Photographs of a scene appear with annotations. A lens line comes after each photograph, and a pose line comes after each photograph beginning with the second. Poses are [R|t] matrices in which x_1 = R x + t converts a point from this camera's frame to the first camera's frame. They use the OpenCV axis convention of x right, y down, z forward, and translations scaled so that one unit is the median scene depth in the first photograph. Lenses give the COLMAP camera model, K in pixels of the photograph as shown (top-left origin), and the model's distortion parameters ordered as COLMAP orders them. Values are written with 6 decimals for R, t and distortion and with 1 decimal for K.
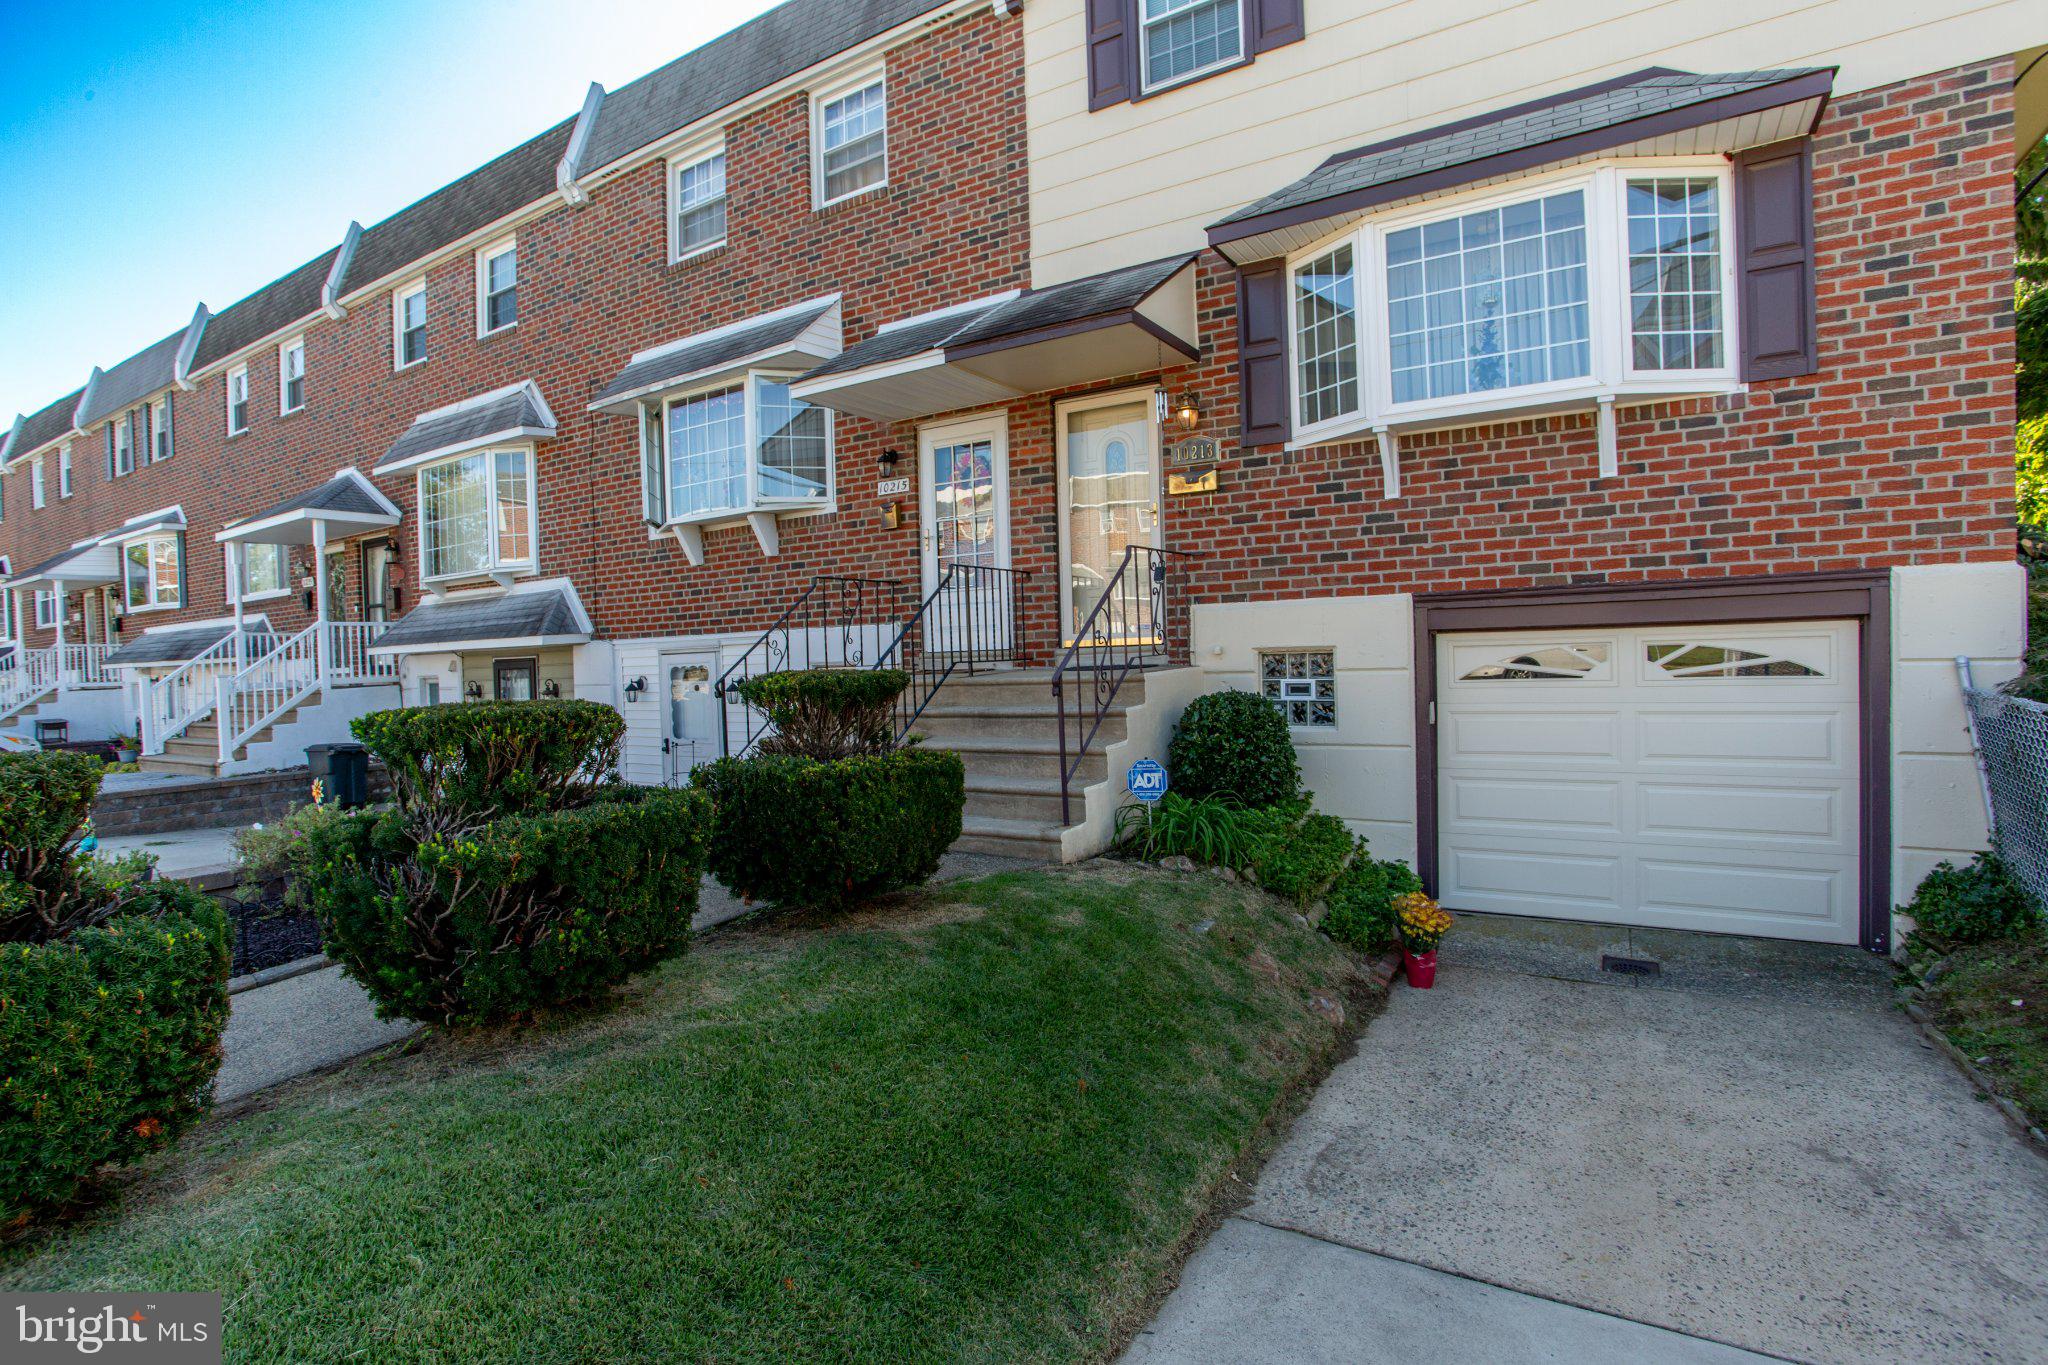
lens RADIAL K [[1007.5, 0, 999.4], [0, 1007.5, 679.7], [0, 0, 1]] dist [-0.075143, 0.029255]
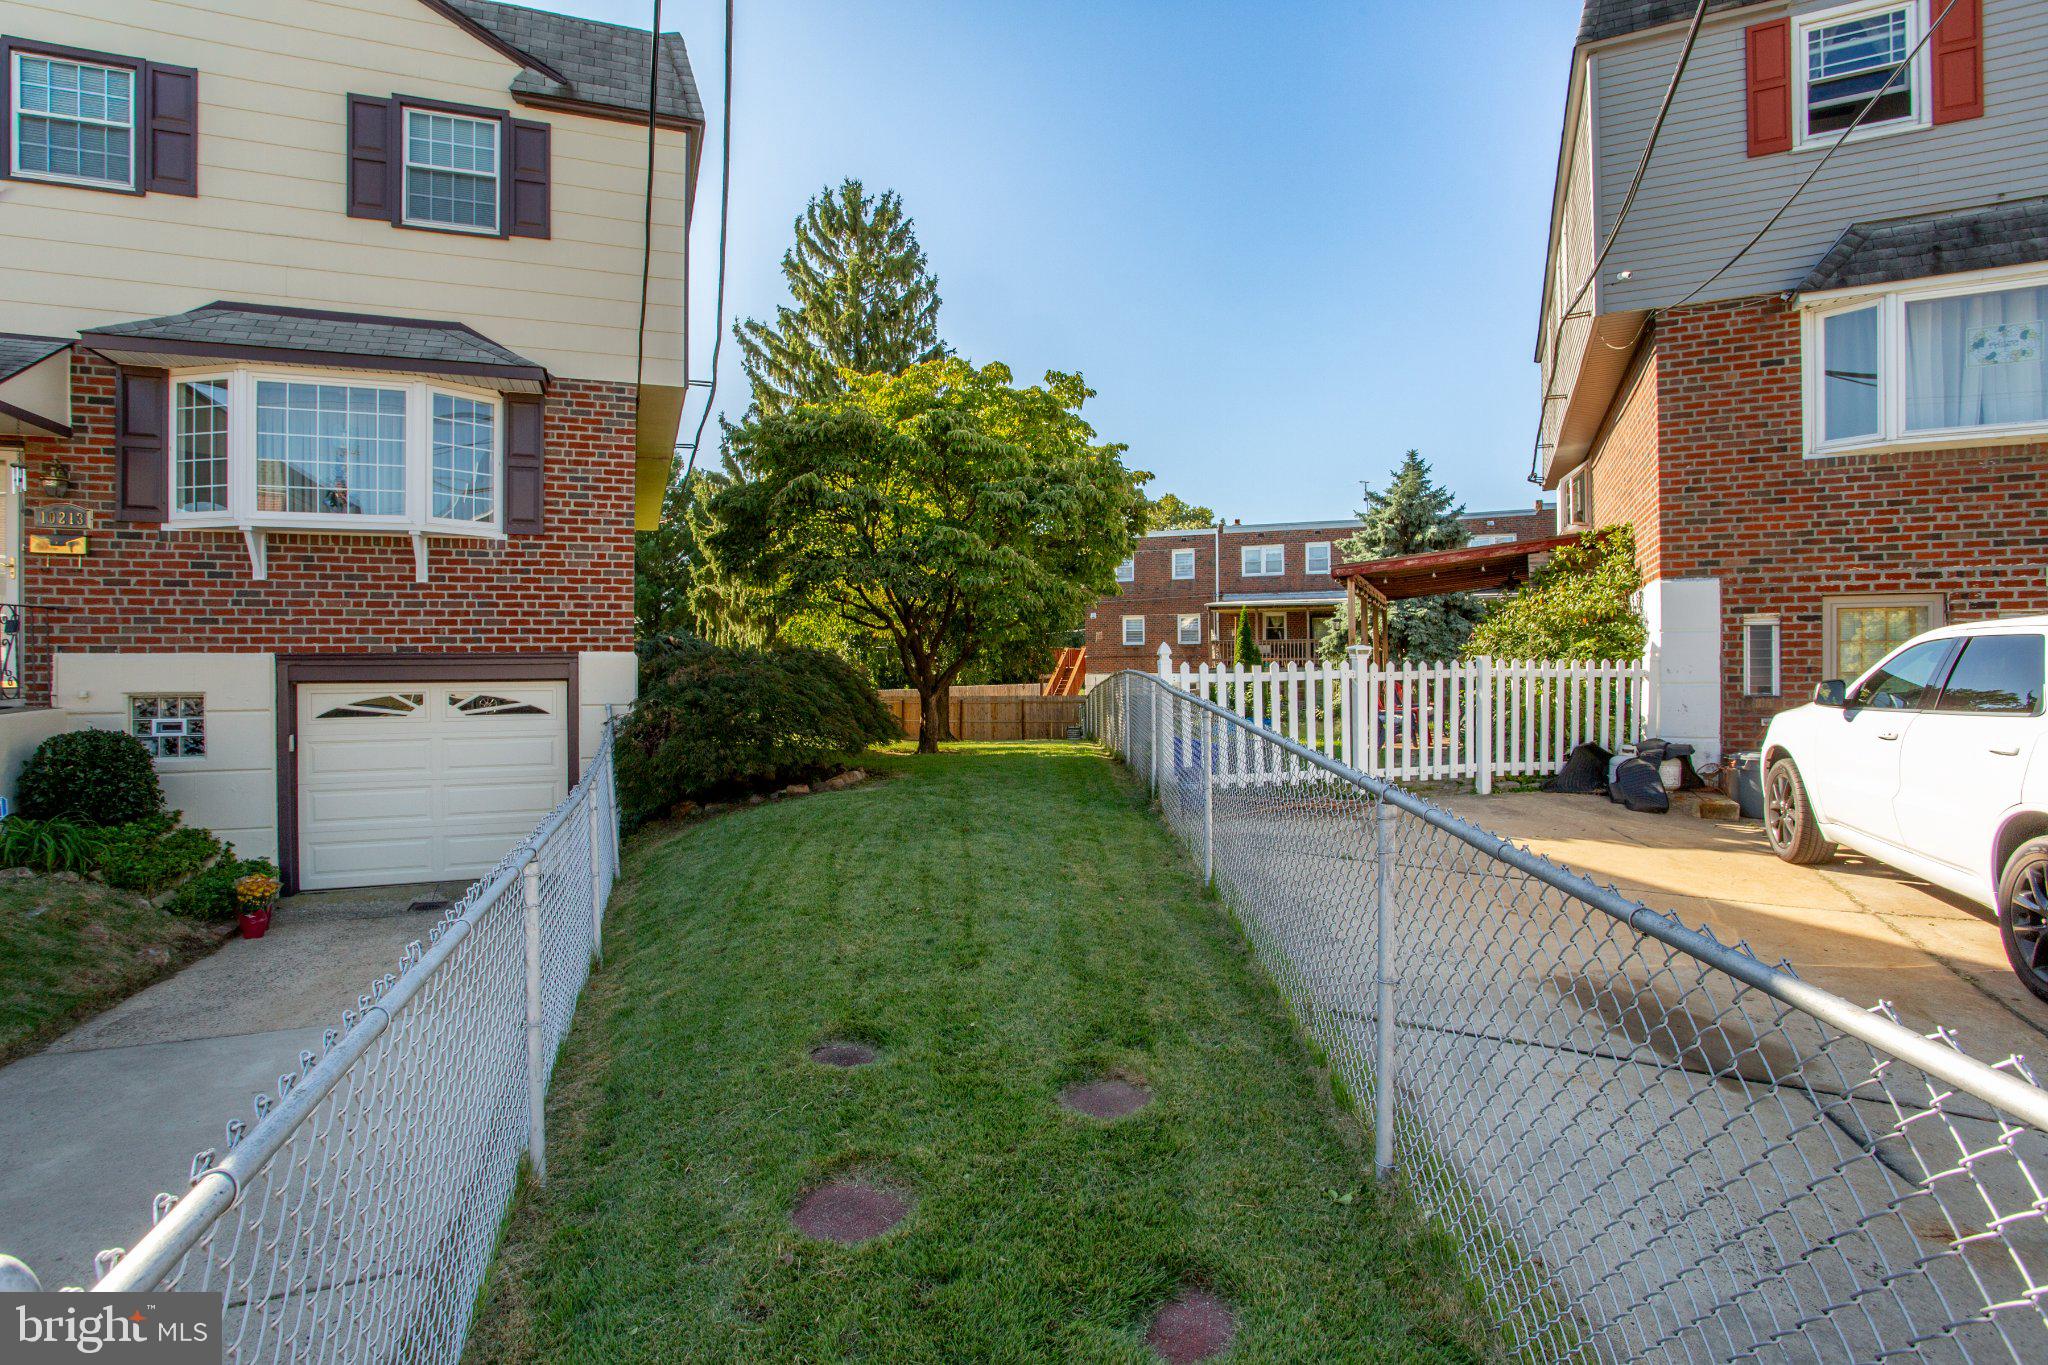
lens RADIAL K [[1007.5, 0, 1032.9], [0, 1007.5, 677.5], [0, 0, 1]] dist [-0.075143, 0.029255]
pose [[0.593490, 0.019481, 0.804606, -0.024224], [0.004803, 0.999604, -0.027744, -0.012828], [-0.804827, 0.020330, 0.593161, -0.539793]]
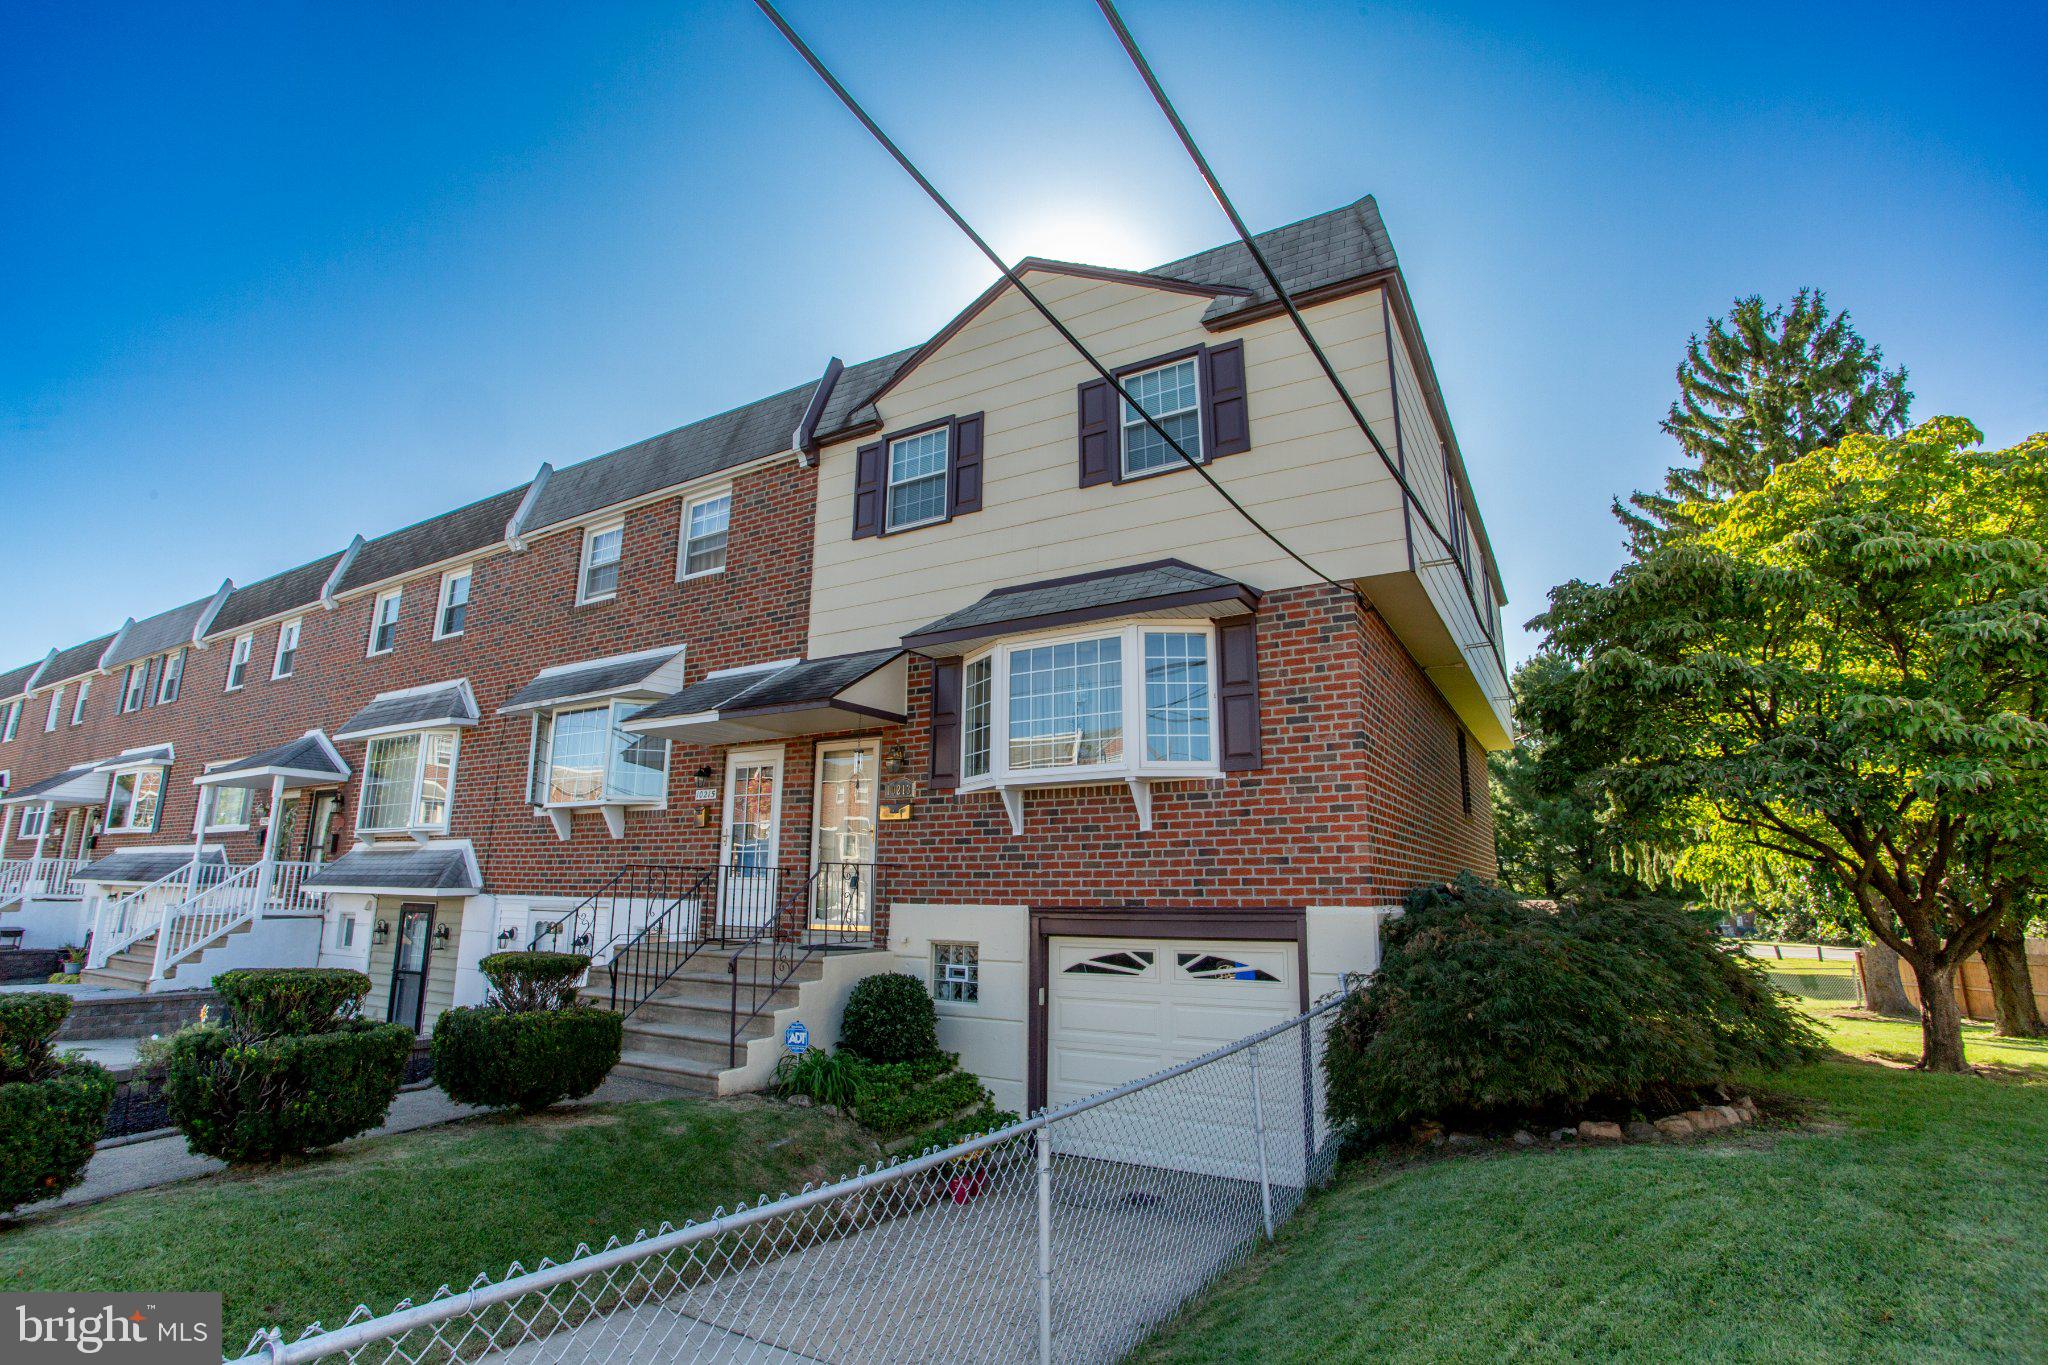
lens RADIAL K [[1007.5, 0, 991.8], [0, 1007.5, 665.8], [0, 0, 1]] dist [-0.075143, 0.029255]
pose [[0.999082, 0.042793, -0.002195, 0.331343], [-0.041984, 0.967380, -0.249827, -0.055348], [-0.008568, 0.249689, 0.968288, -0.387535]]
